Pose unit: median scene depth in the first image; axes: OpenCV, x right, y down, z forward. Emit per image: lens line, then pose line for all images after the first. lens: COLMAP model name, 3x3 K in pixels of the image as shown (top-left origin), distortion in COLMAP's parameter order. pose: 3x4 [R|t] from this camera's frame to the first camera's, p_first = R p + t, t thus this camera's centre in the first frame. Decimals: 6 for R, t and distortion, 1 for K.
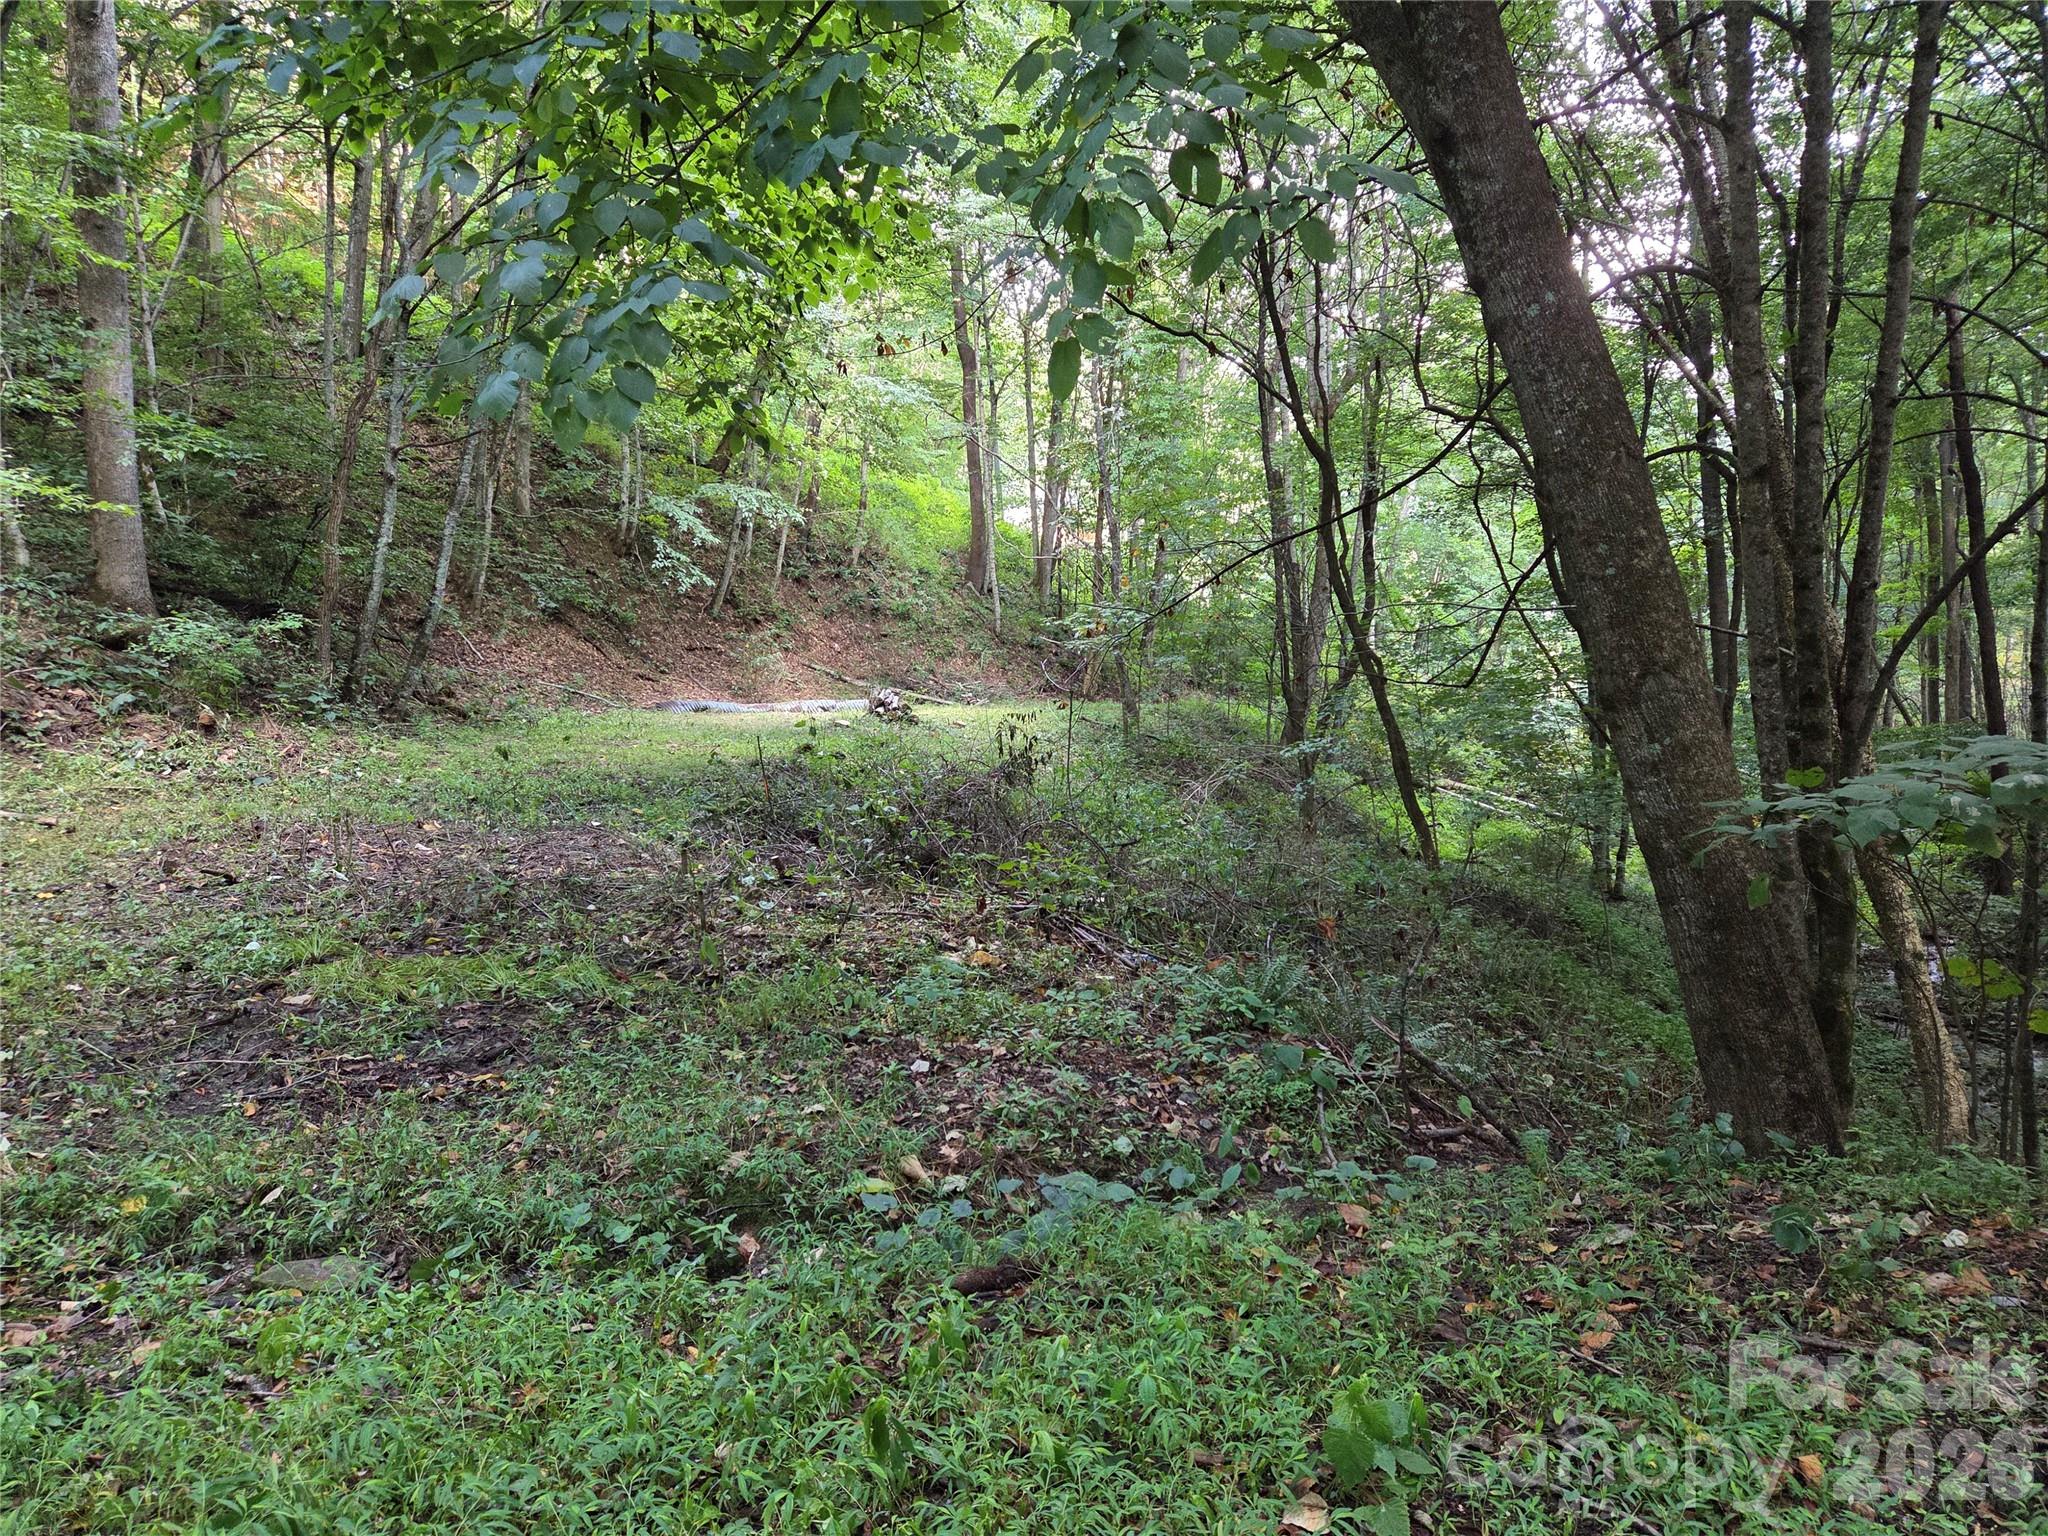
lens RADIAL K [[1347.5, 0, 1024.0], [0, 1347.5, 768.0], [0, 0, 1]] dist [0.075862, -0.064957]
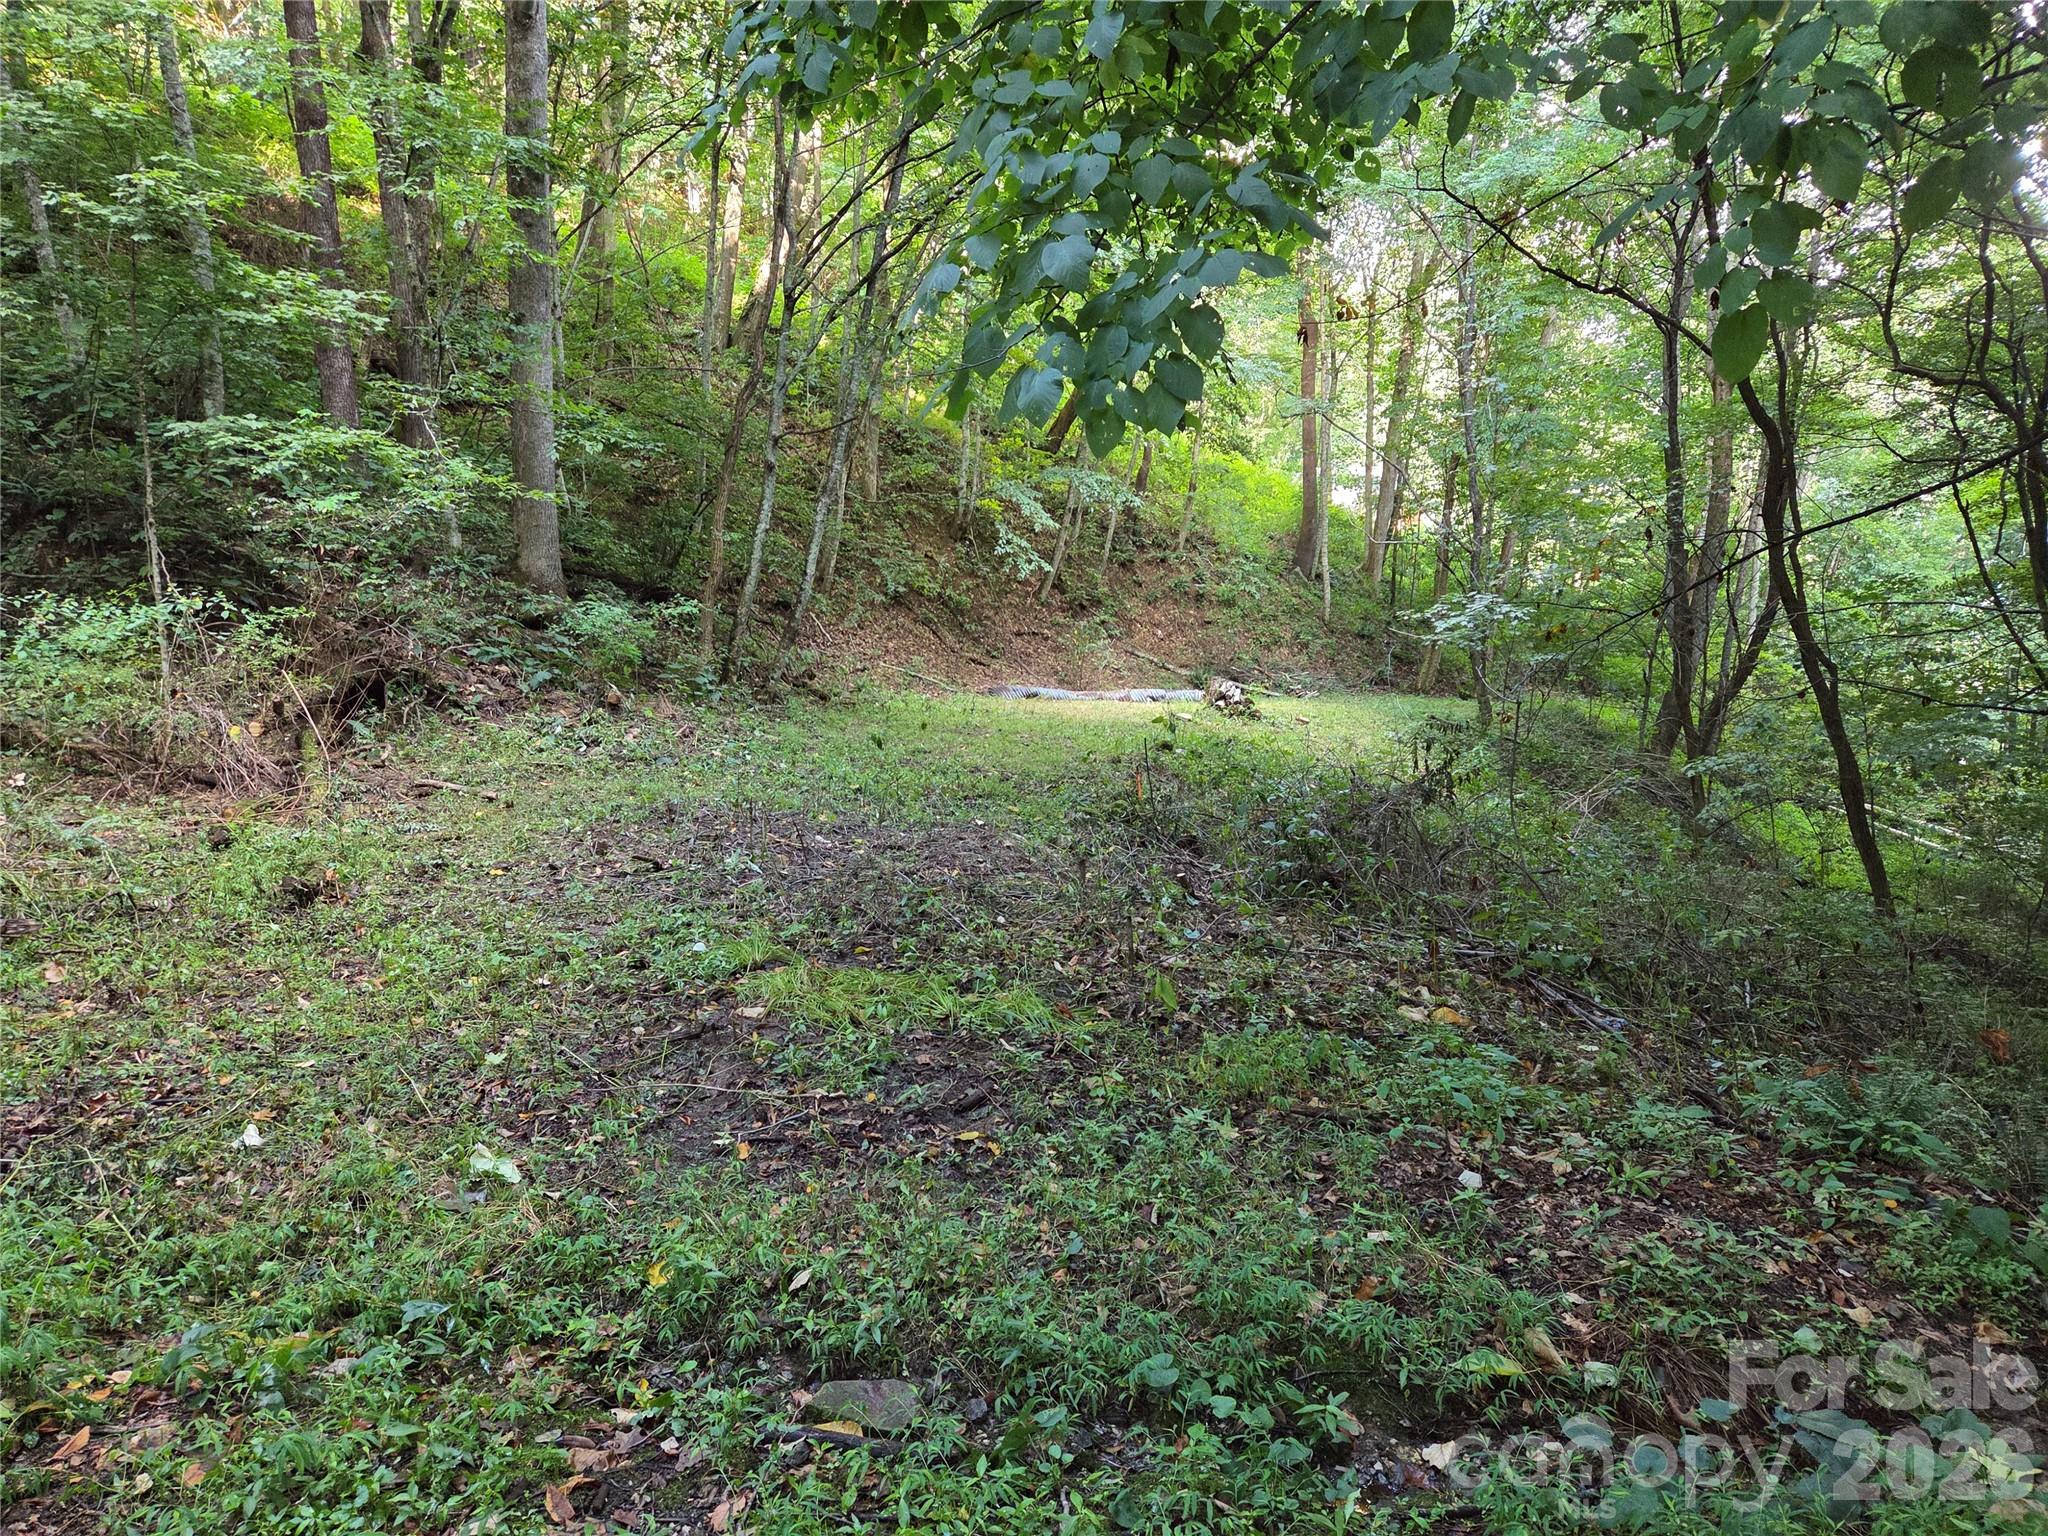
lens RADIAL K [[1347.1, 0, 1015.4], [0, 1347.1, 791.6], [0, 0, 1]] dist [0.113203, -0.127121]
pose [[0.974977, 0.046820, -0.217318, -0.058733], [-0.040436, 0.998613, 0.033734, -0.010748], [0.218596, -0.024102, 0.975518, 0.043316]]
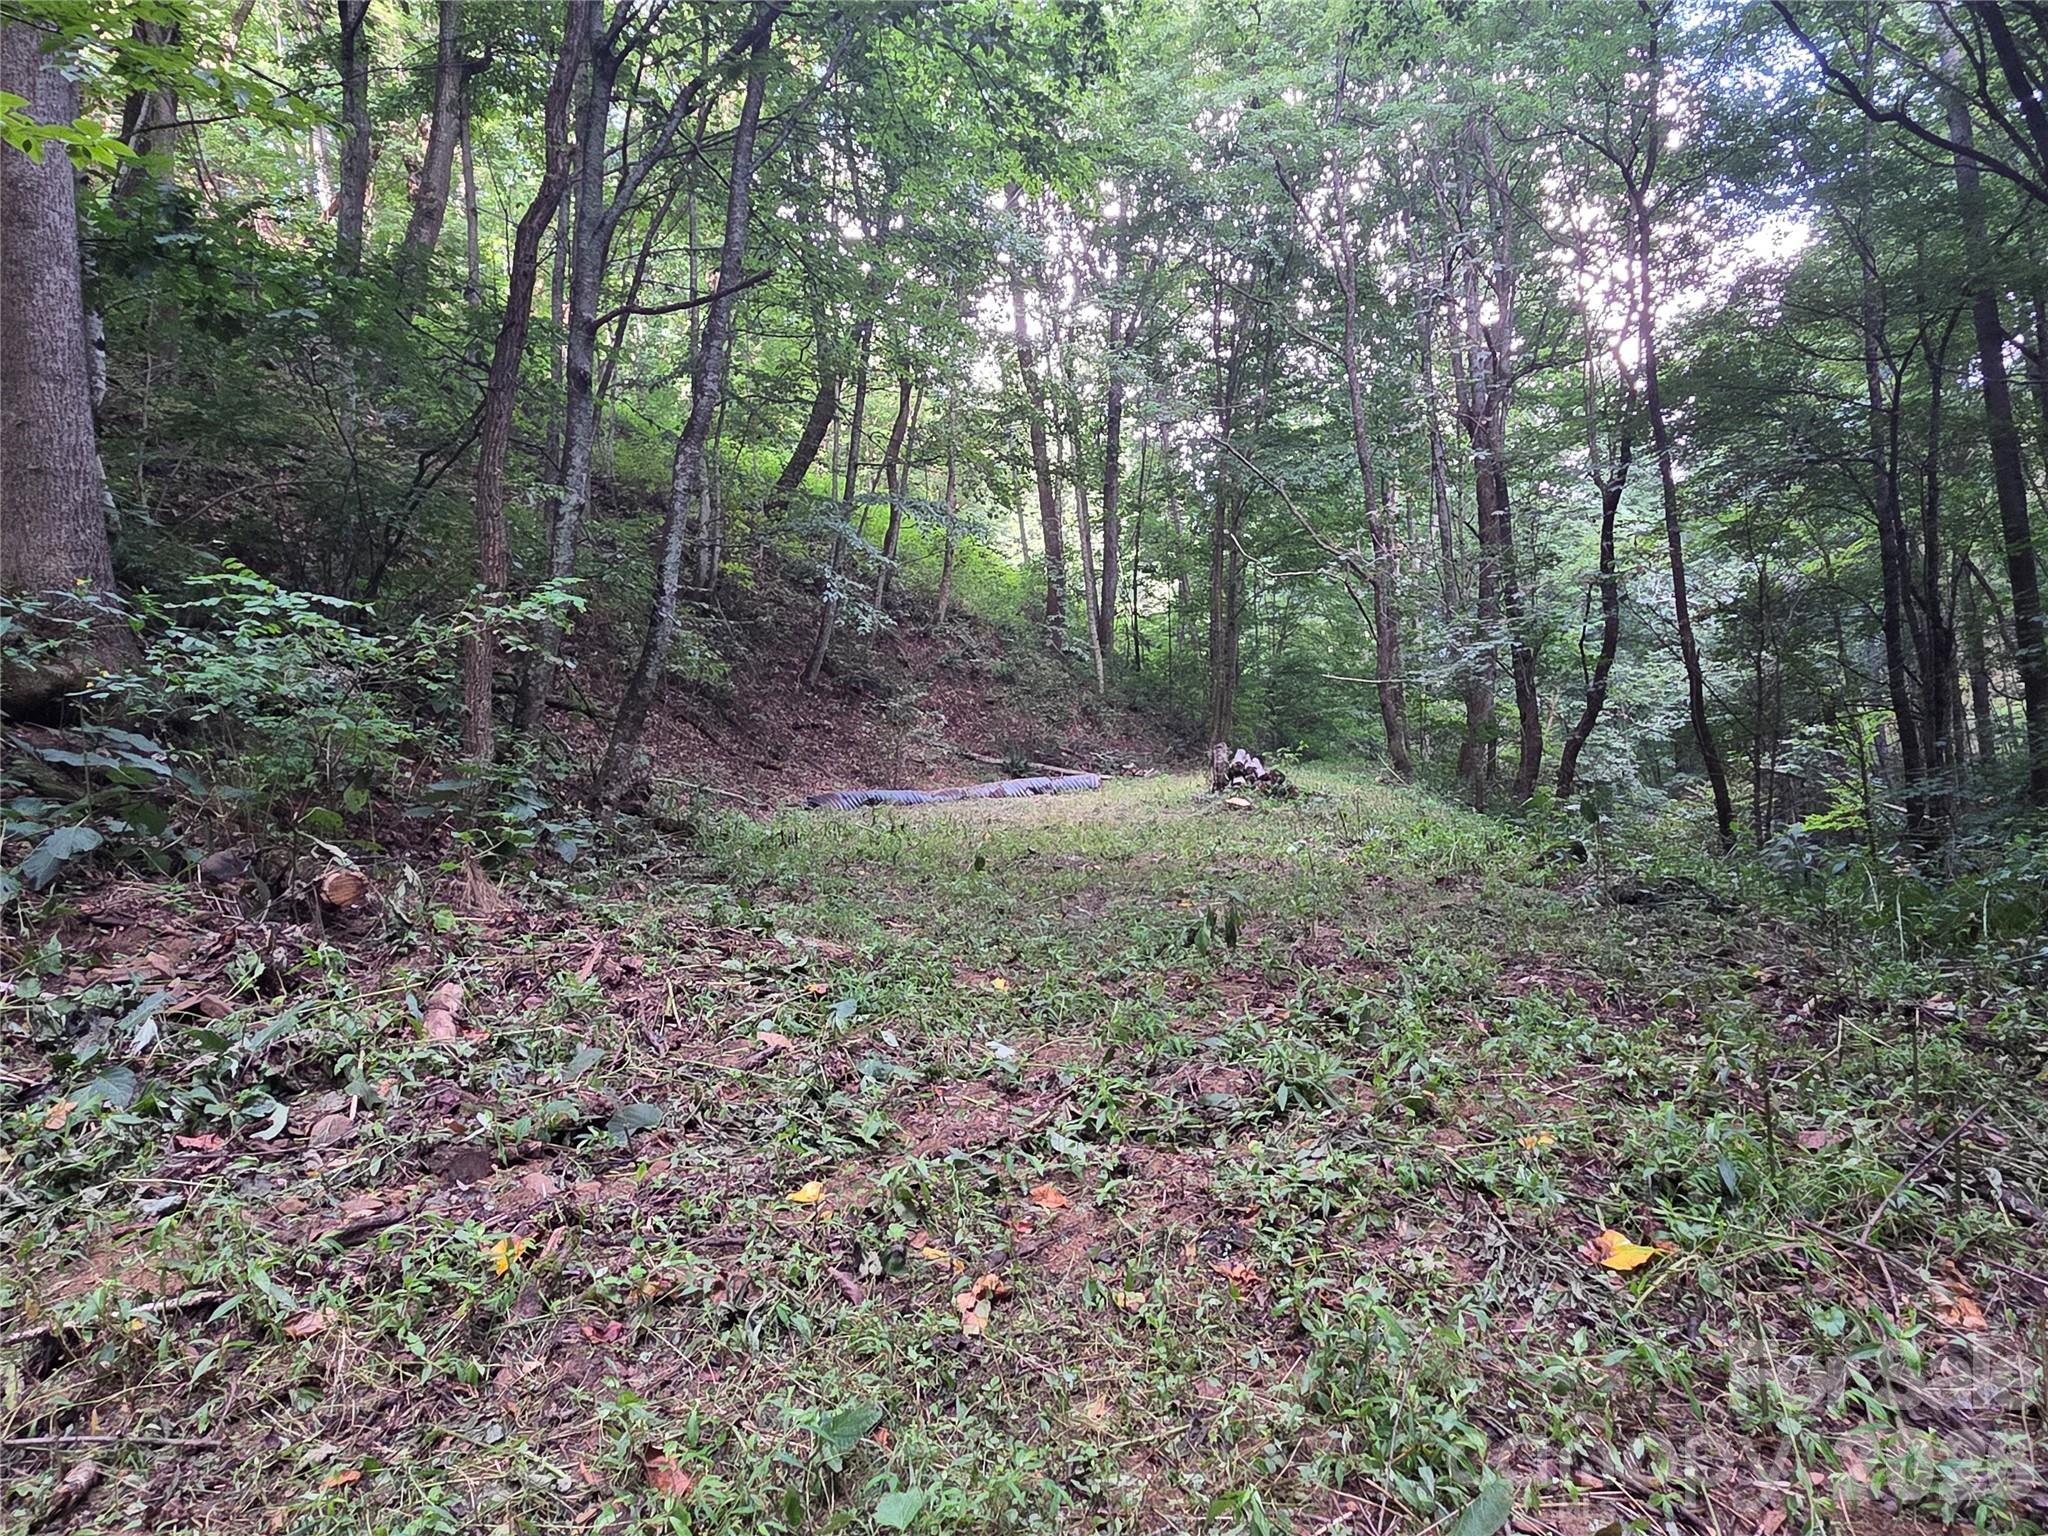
lens RADIAL K [[1273.2, 0, 1024.0], [0, 1273.2, 768.0], [0, 0, 1]] dist [0.000172, 0.000034]
pose [[0.994493, -0.062314, 0.084267, -0.415700], [0.067326, 0.996043, -0.058007, -0.032362], [-0.080319, 0.063361, 0.994753, 0.622568]]
